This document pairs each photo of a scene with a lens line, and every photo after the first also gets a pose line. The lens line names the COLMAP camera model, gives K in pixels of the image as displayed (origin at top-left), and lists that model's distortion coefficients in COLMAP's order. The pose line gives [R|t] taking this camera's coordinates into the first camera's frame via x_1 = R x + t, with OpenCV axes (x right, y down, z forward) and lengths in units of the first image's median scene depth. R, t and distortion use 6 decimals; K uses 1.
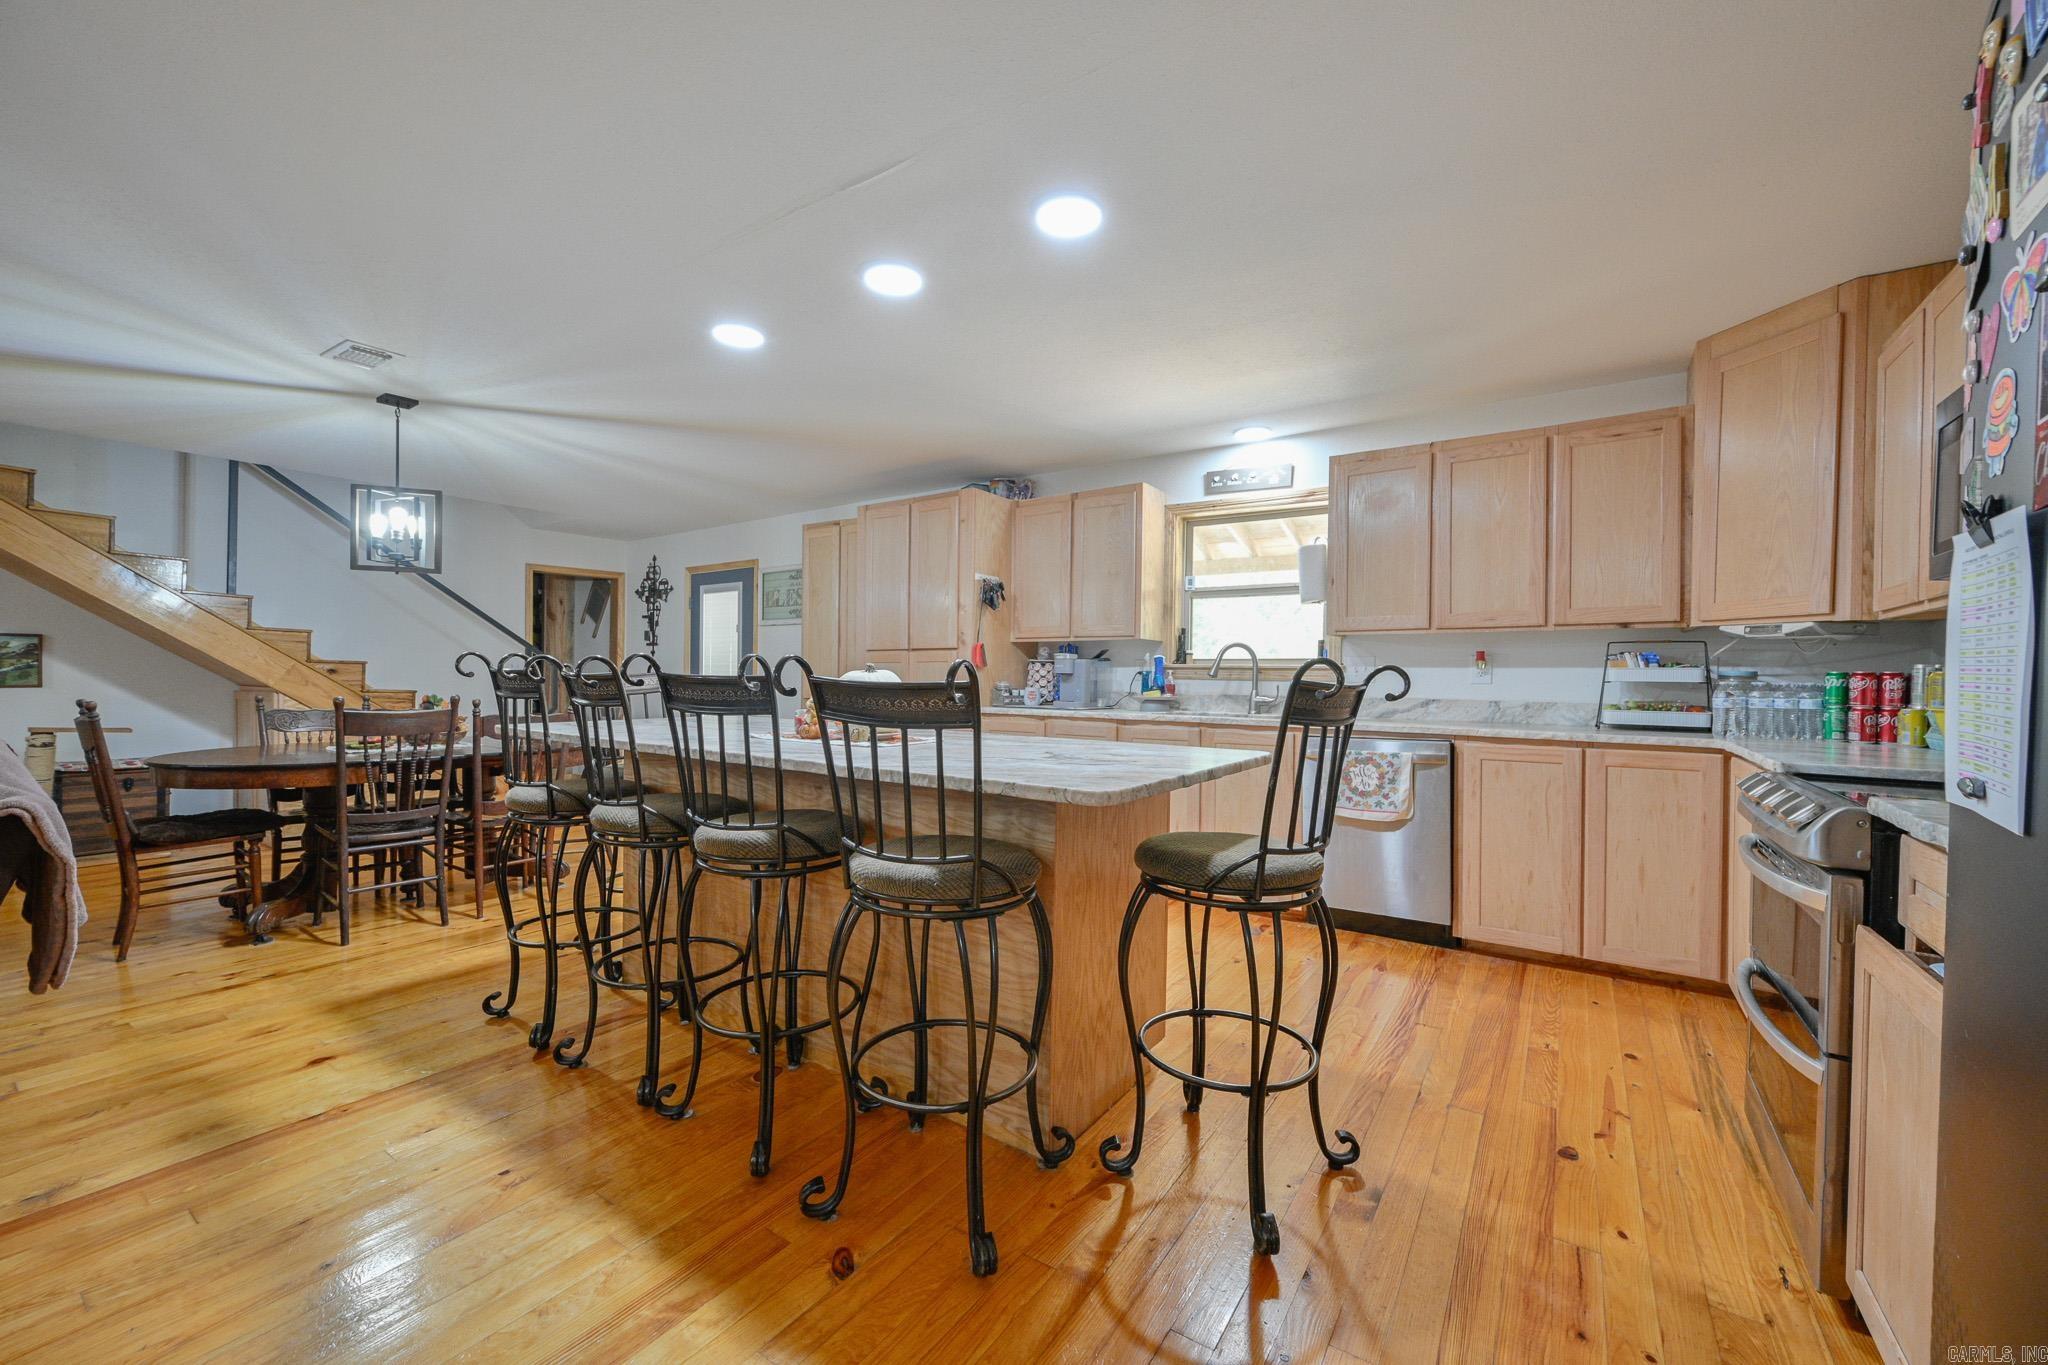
lens RADIAL K [[823.5, 0, 1021.0], [0, 823.5, 681.7], [0, 0, 1]] dist [-0.001701, 0.000536]
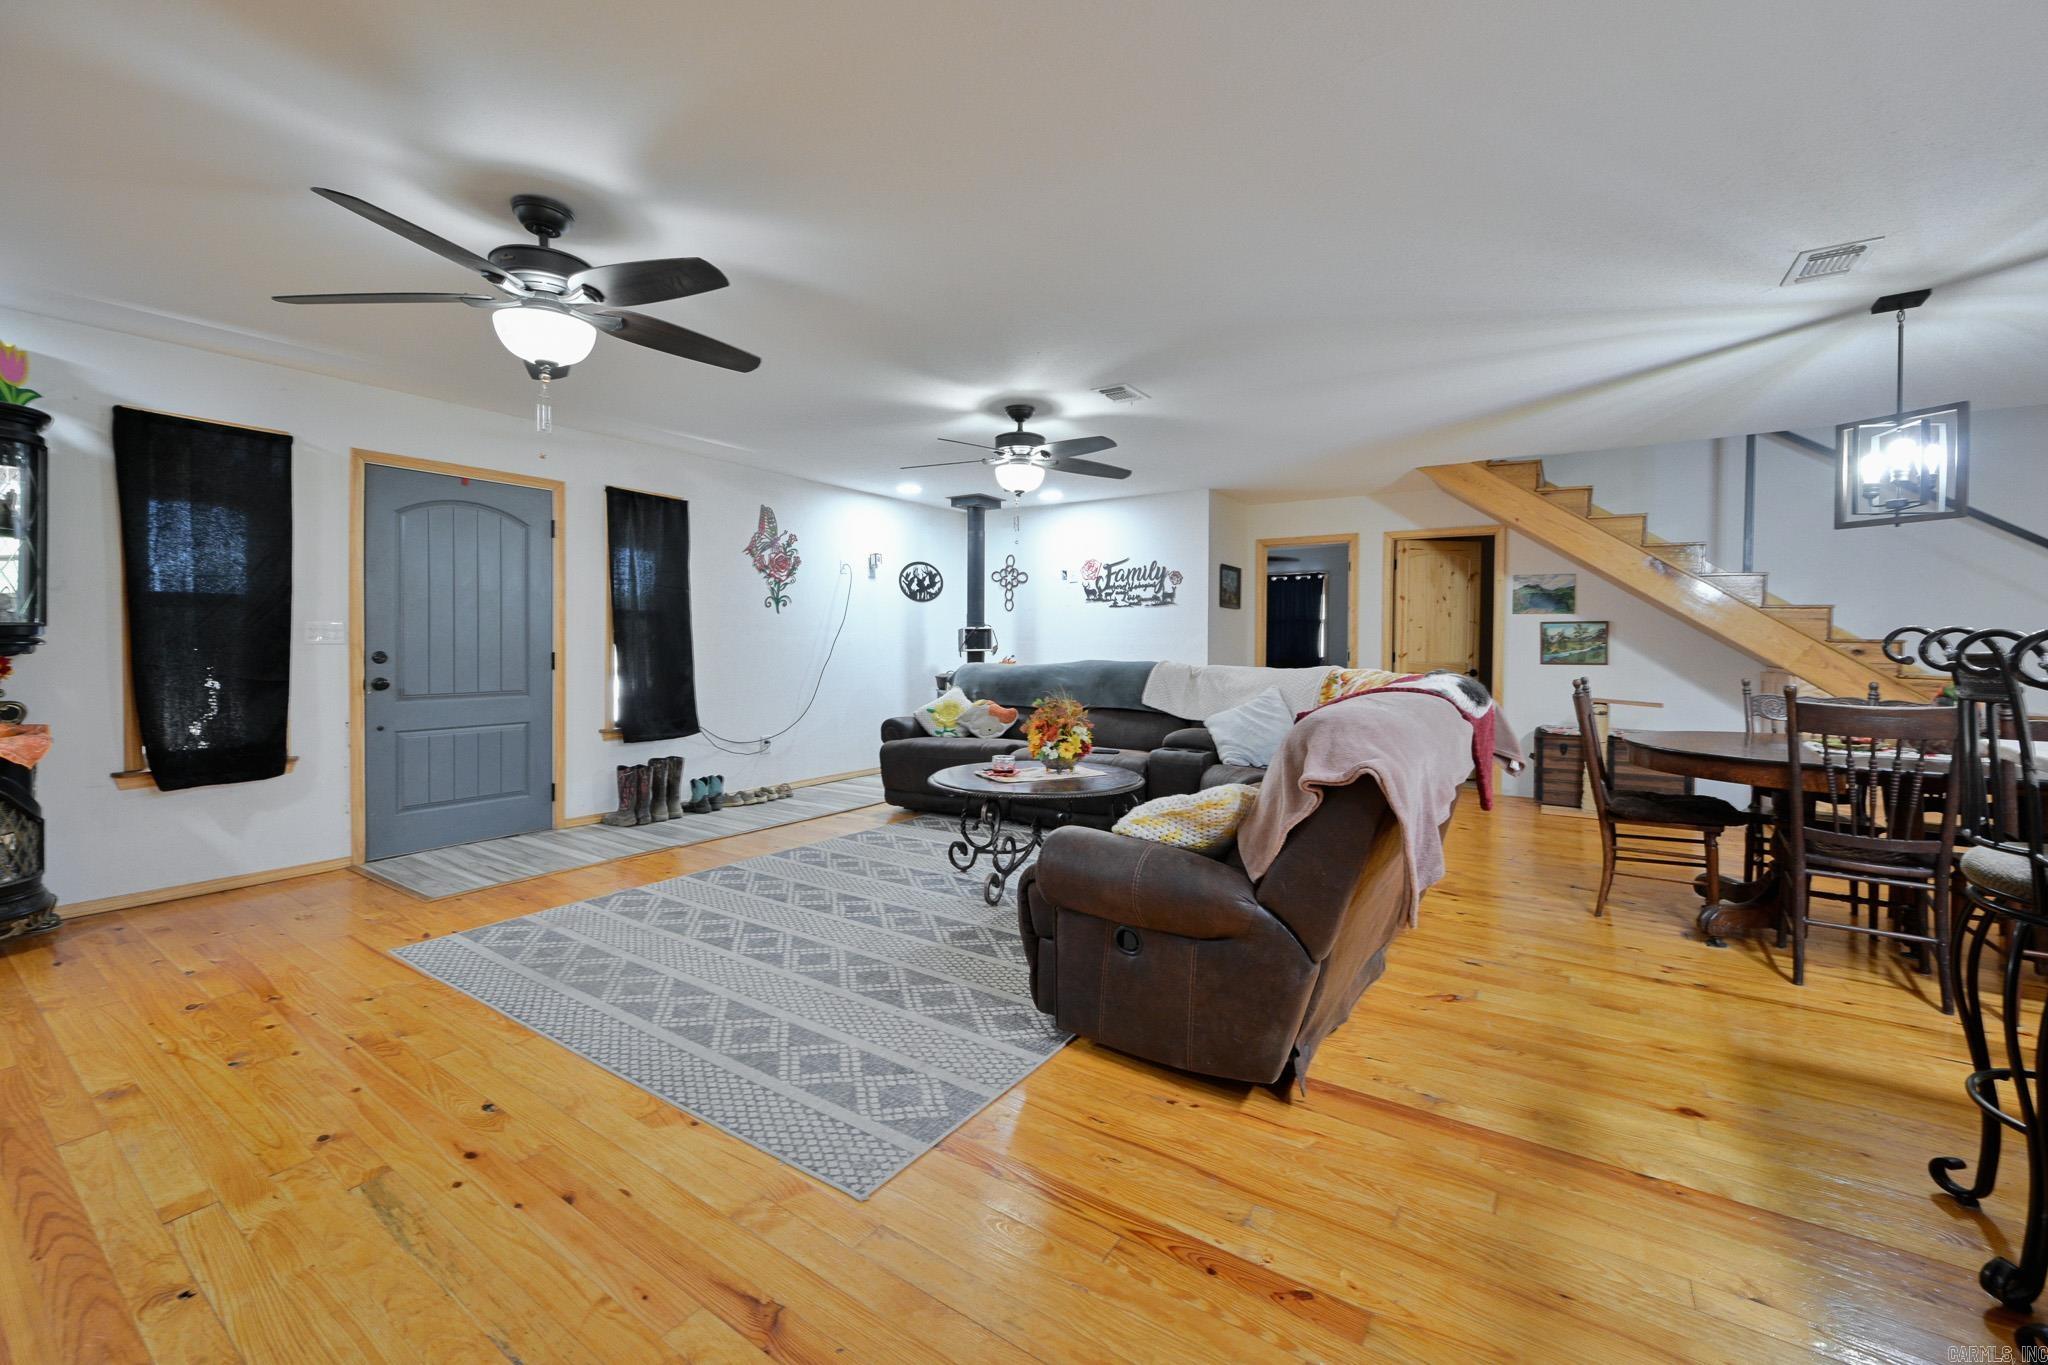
lens RADIAL K [[823.5, 0, 1028.3], [0, 823.5, 647.4], [0, 0, 1]] dist [-0.001701, 0.000536]
pose [[0.019006, -0.002014, -0.999817, -0.008985], [-0.013306, 0.999909, -0.002267, -0.006477], [0.999731, 0.013347, 0.018977, 0.197455]]
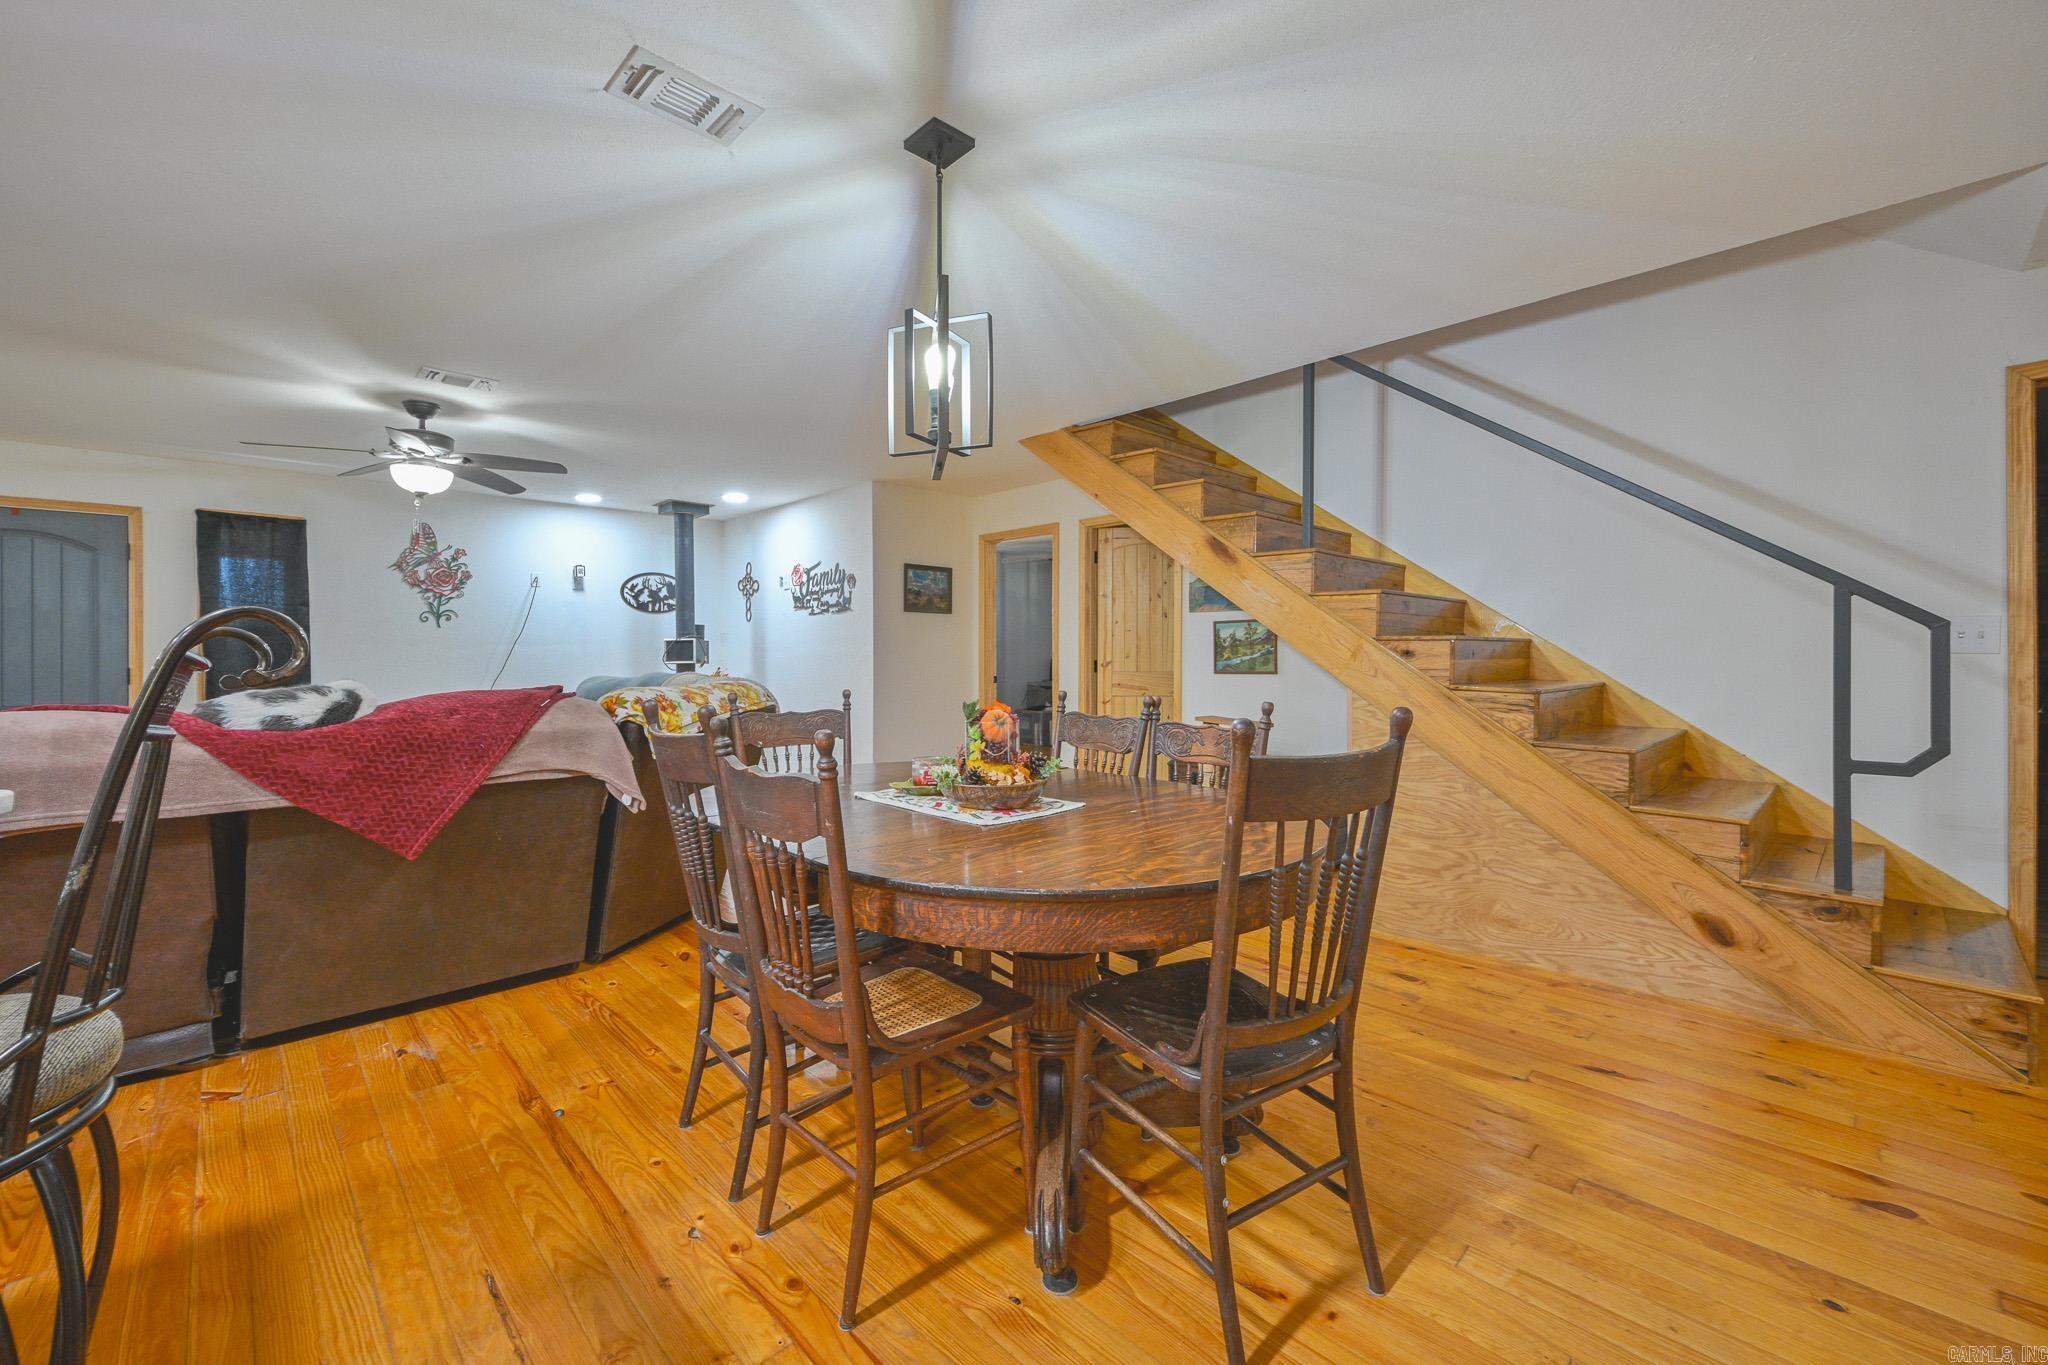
lens RADIAL K [[823.5, 0, 1012.3], [0, 823.5, 661.9], [0, 0, 1]] dist [-0.001701, 0.000536]
pose [[-0.195653, 0.001725, -0.980672, -0.283043], [-0.003842, 0.999989, 0.002525, -0.011962], [0.980666, 0.004261, -0.195644, 1.280075]]
